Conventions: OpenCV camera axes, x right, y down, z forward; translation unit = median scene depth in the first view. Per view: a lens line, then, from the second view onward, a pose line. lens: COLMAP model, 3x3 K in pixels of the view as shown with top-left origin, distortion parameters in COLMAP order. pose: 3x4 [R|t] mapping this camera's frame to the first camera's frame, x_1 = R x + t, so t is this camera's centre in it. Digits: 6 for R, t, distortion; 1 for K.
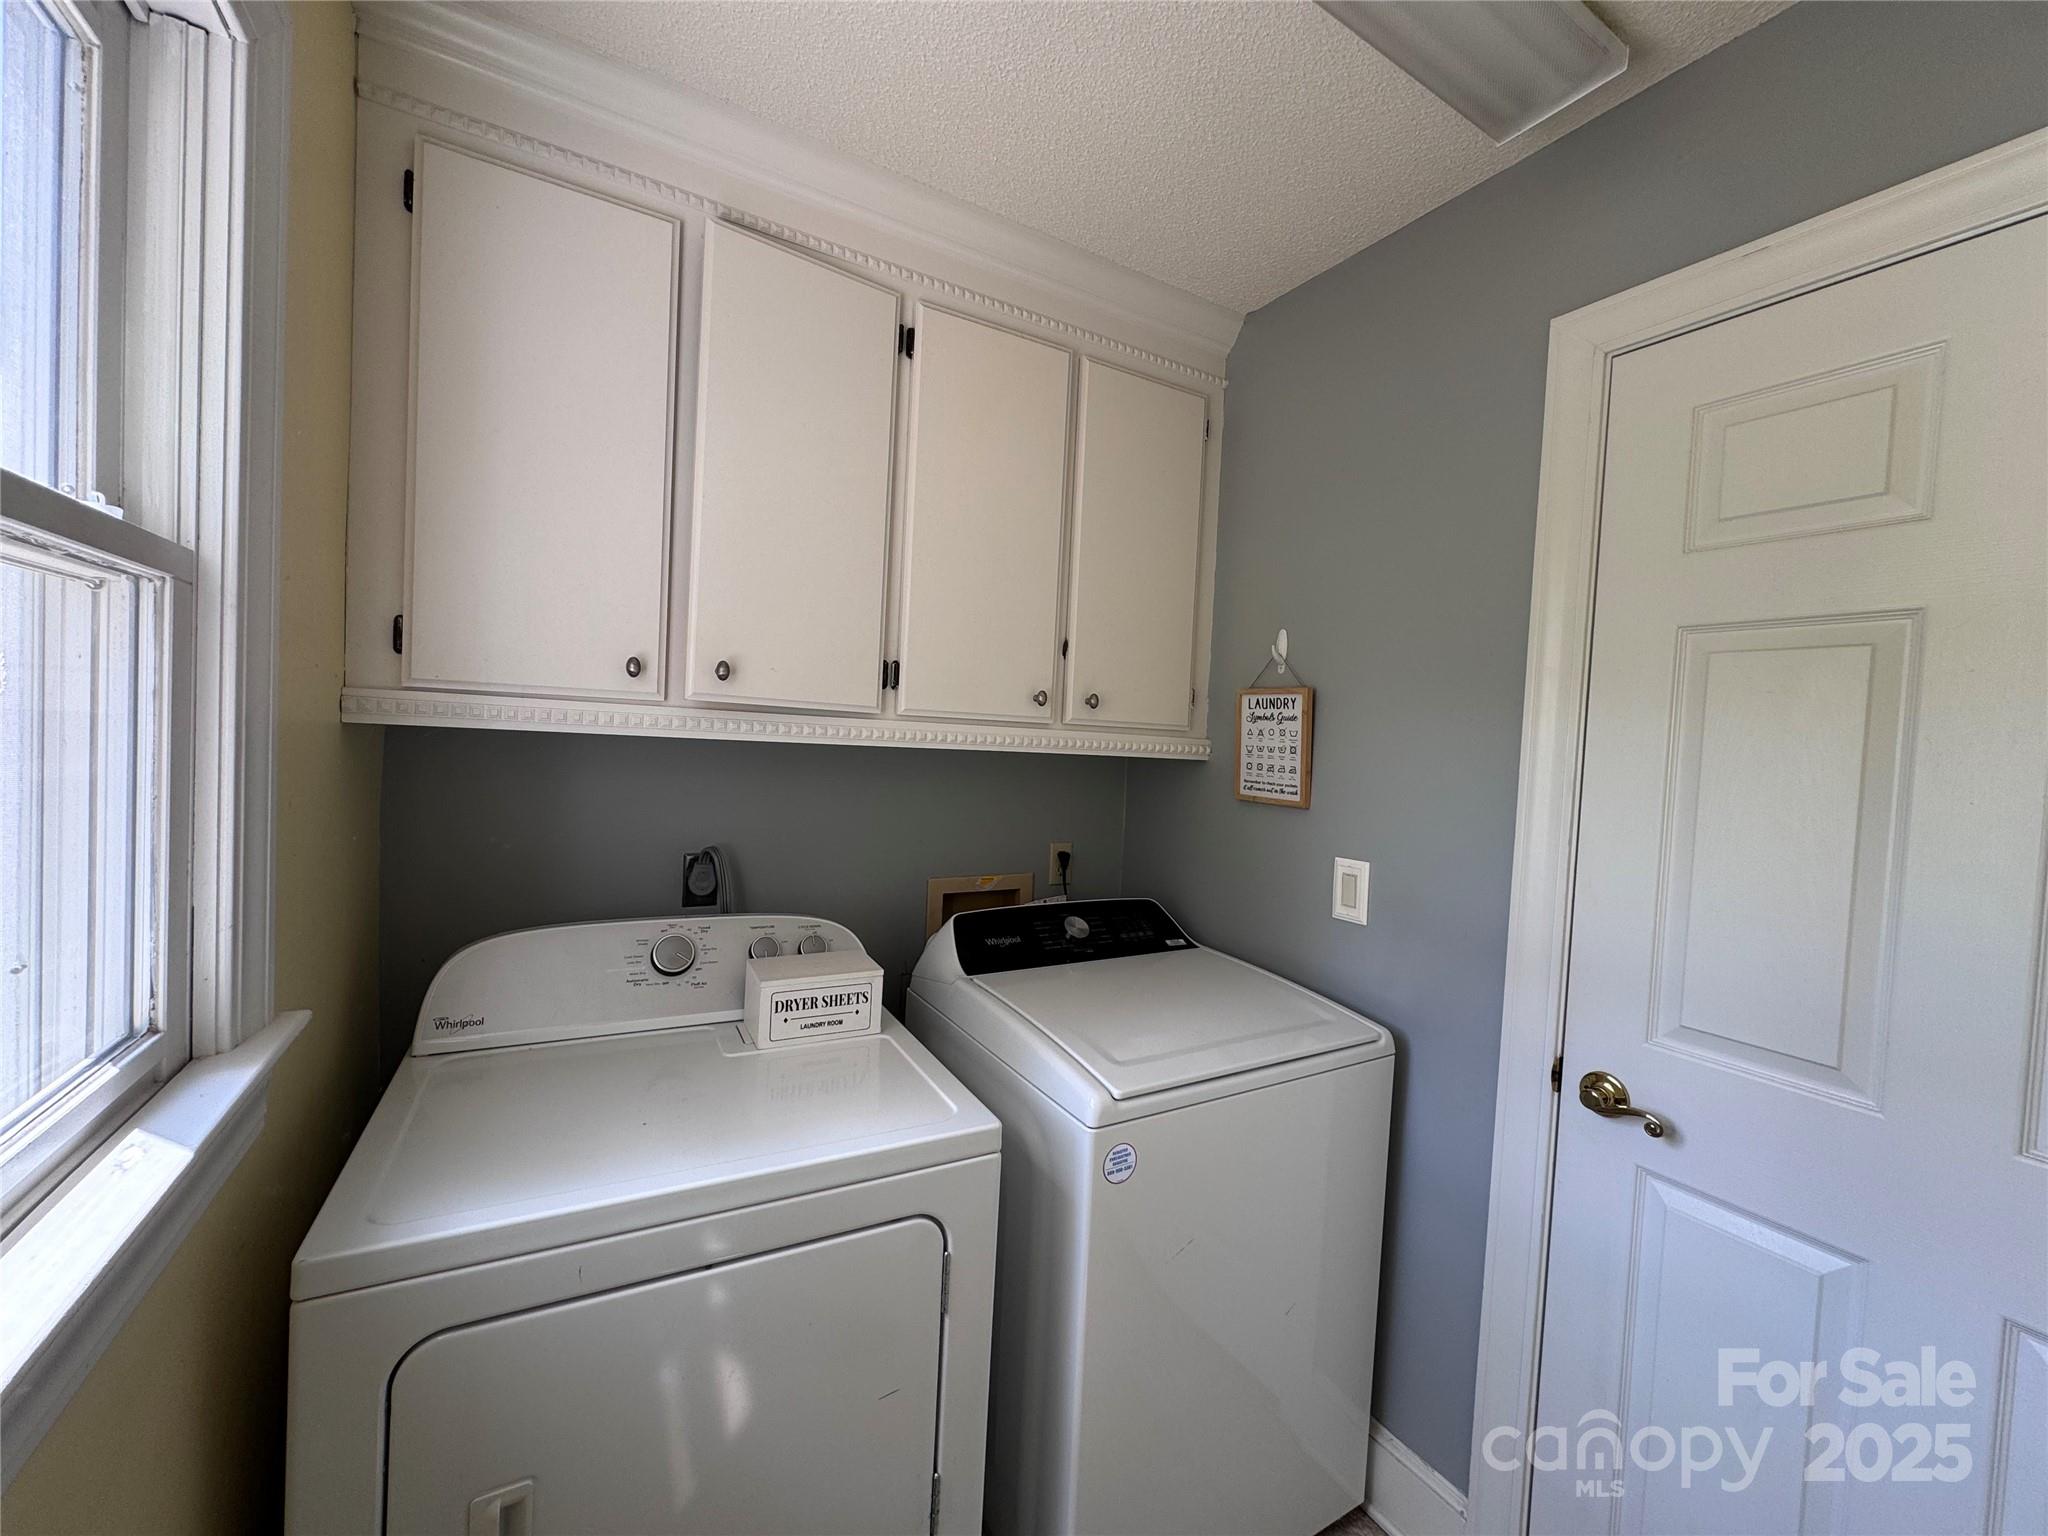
lens RADIAL K [[811.3, 0, 1024.0], [0, 811.3, 768.0], [0, 0, 1]] dist [0.000393, 0.000096]
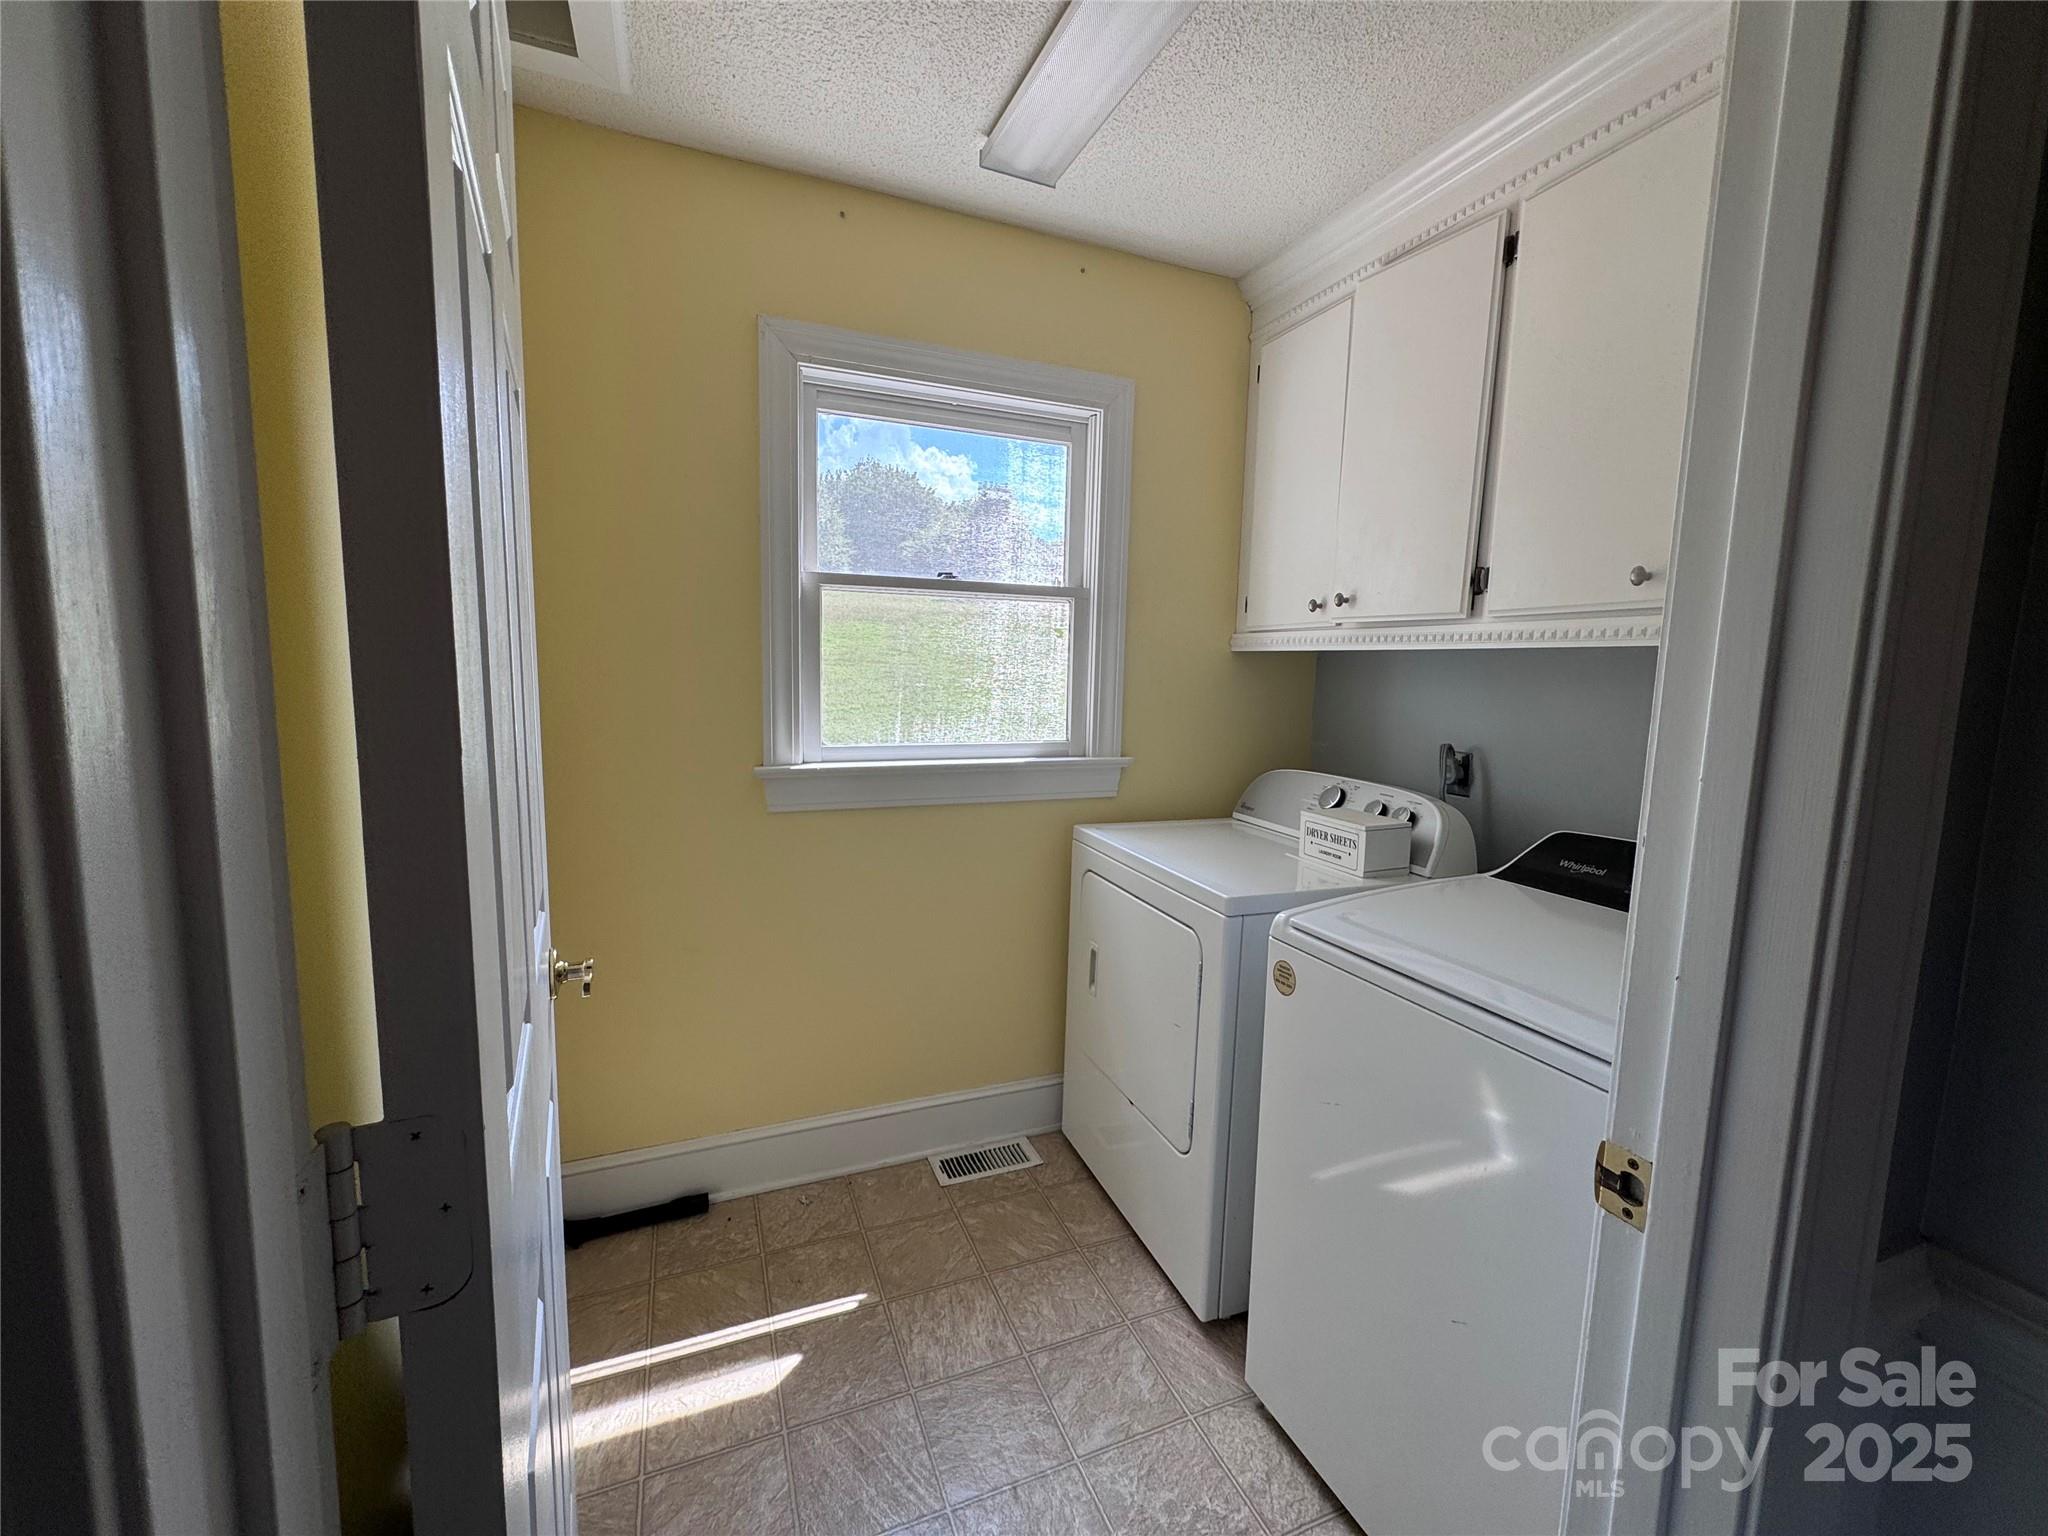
lens RADIAL K [[833.1, 0, 1024.0], [0, 833.1, 768.0], [0, 0, 1]] dist [-0.000143, -0.000020]
pose [[-0.135849, 0.070029, -0.988252, 1.170129], [-0.060826, 0.995027, 0.078870, 0.091448], [0.988861, 0.070826, -0.130914, 0.653595]]
